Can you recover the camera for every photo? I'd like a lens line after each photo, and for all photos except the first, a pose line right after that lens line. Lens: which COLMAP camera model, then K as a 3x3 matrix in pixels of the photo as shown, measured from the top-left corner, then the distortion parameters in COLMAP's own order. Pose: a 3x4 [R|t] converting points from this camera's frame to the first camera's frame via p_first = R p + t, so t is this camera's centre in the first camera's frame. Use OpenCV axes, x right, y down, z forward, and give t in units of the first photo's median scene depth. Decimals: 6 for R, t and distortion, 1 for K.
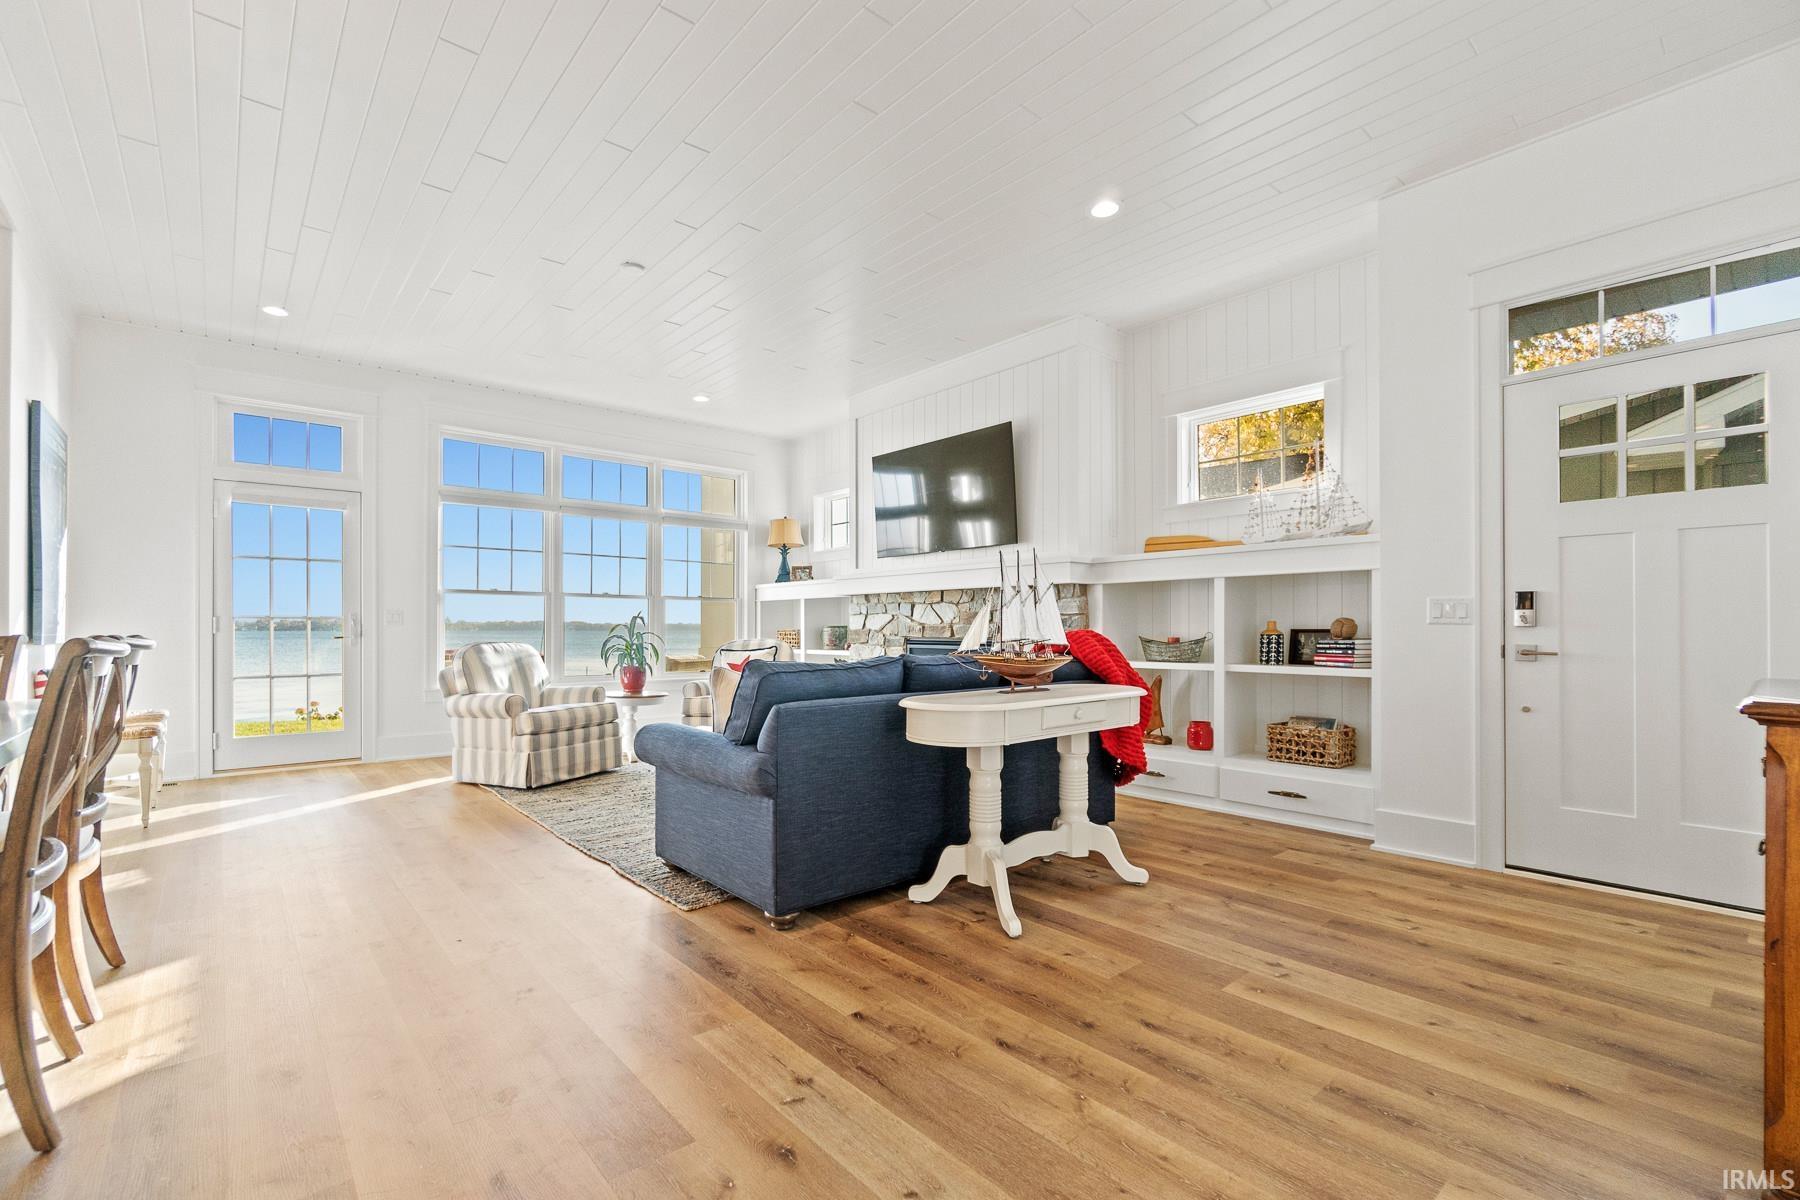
lens RADIAL K [[786.7, 0, 886.9], [0, 786.7, 614.2], [0, 0, 1]] dist [-0.019318, 0.004465]
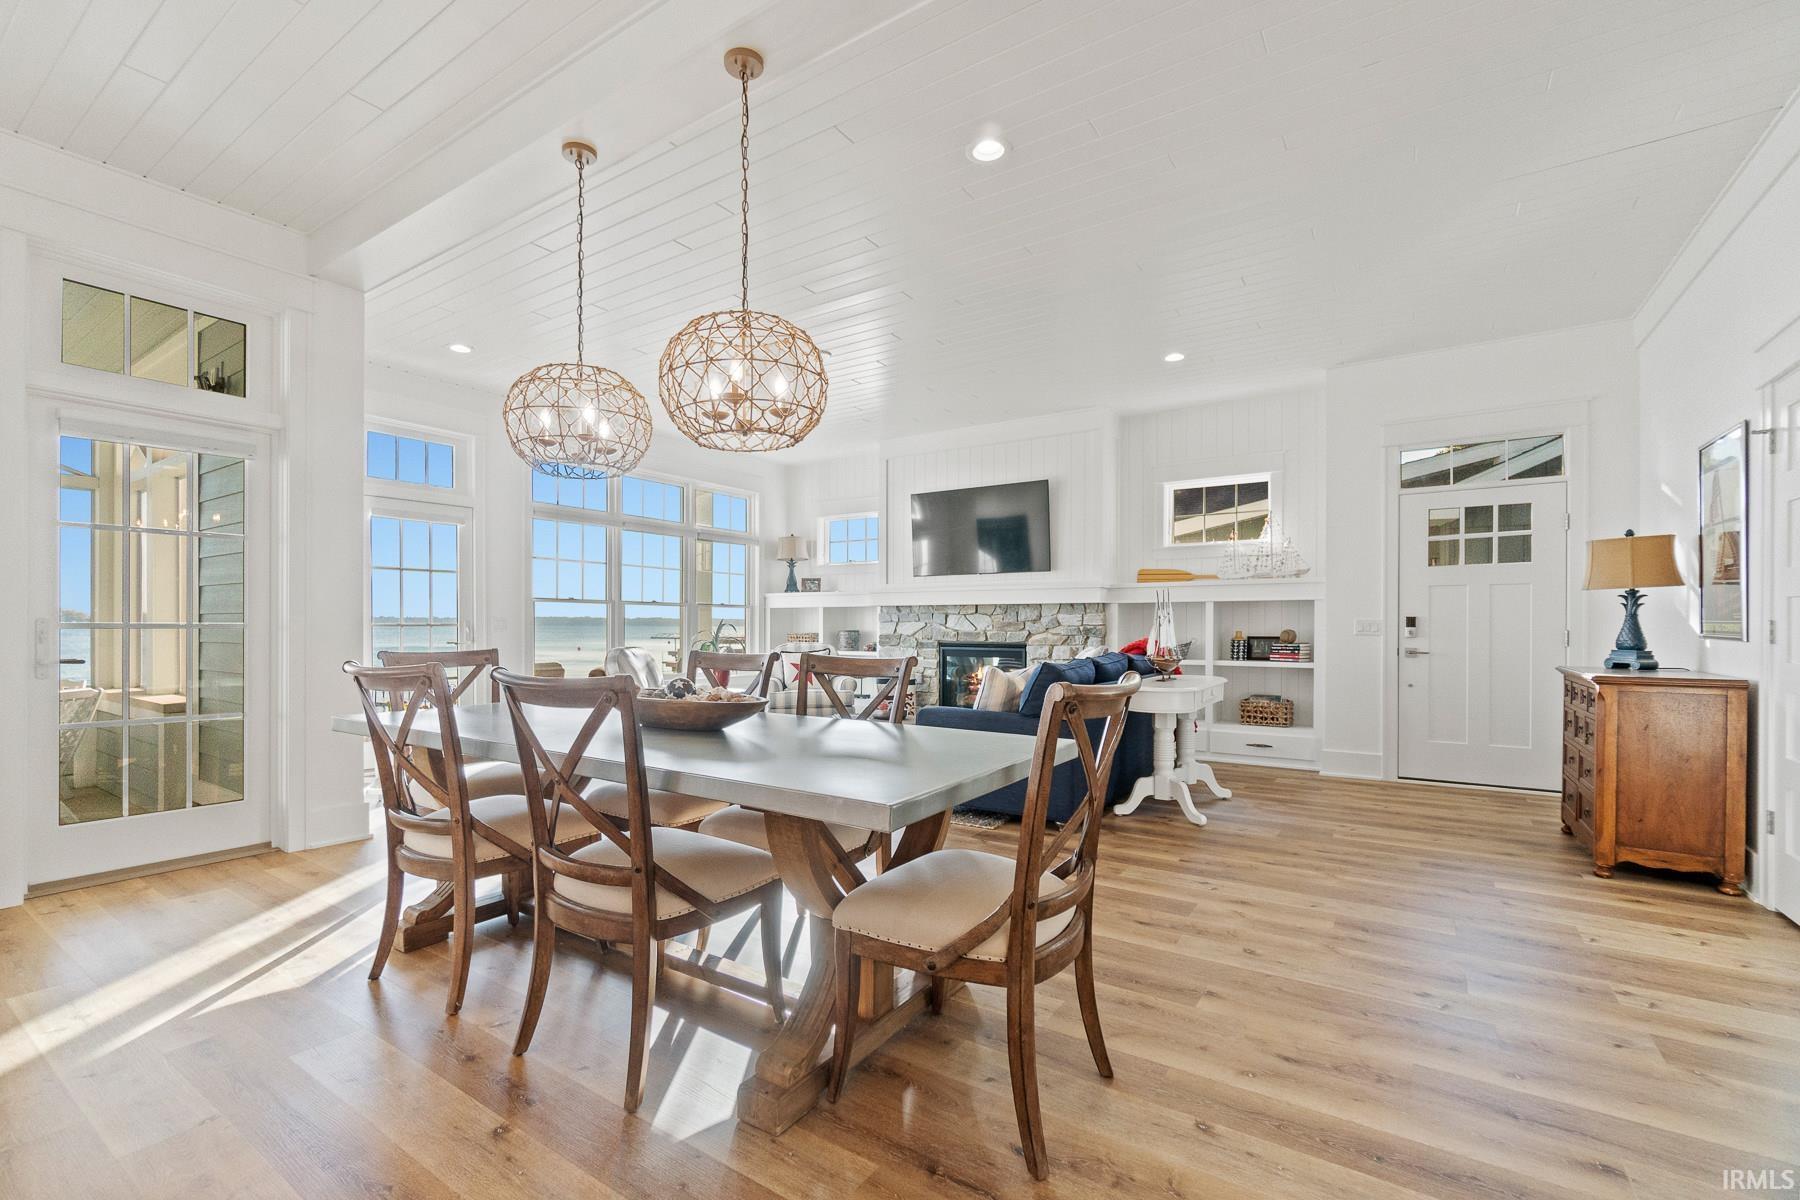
lens RADIAL K [[786.7, 0, 891.9], [0, 786.7, 614.6], [0, 0, 1]] dist [-0.019318, 0.004465]
pose [[0.962536, 0.005154, 0.271107, -0.471889], [-0.006666, 0.999967, 0.004656, -0.021706], [-0.271074, -0.006289, 0.962538, -0.217844]]
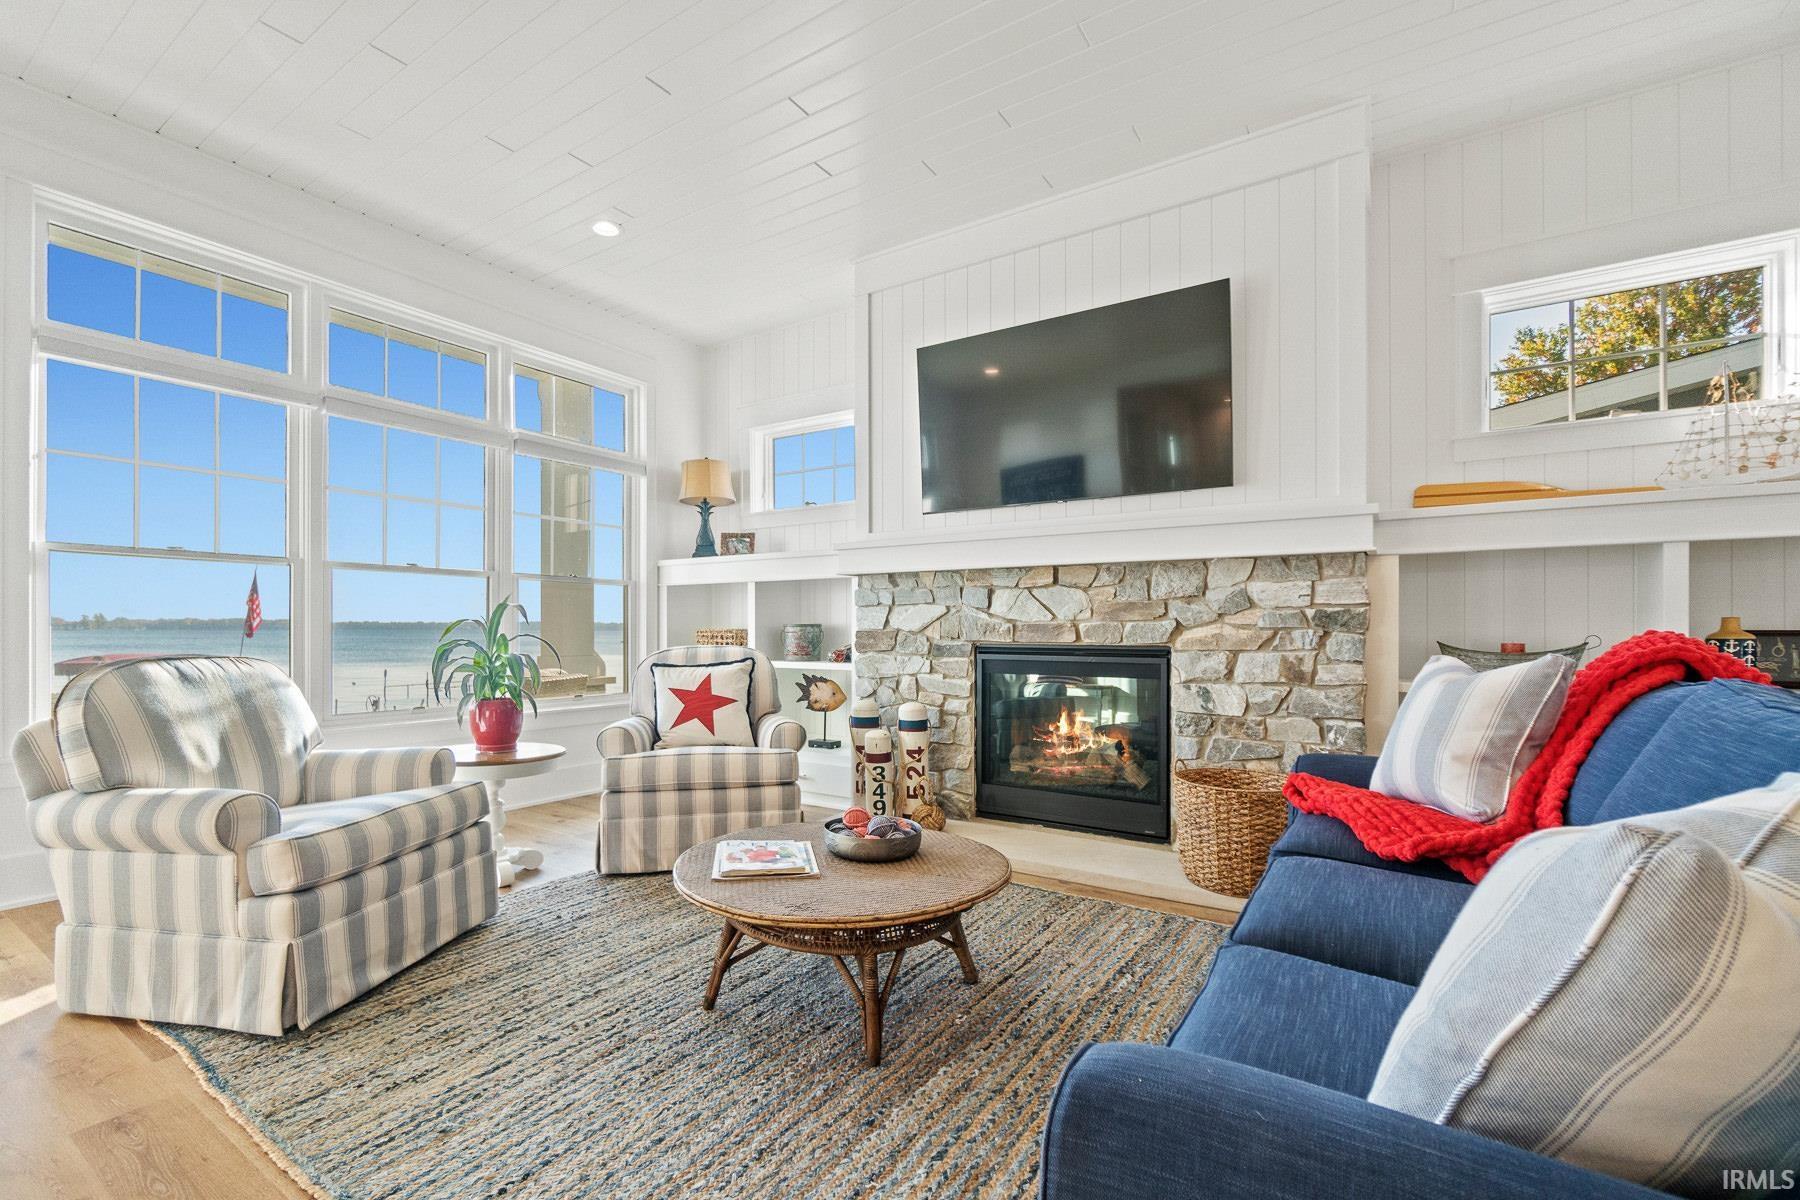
lens RADIAL K [[786.7, 0, 883.7], [0, 786.7, 624.7], [0, 0, 1]] dist [-0.019318, 0.004465]
pose [[0.960951, 0.002182, 0.276709, -0.265412], [-0.005623, 0.999916, 0.011644, 0.010734], [-0.276660, -0.012745, 0.960883, 0.518582]]
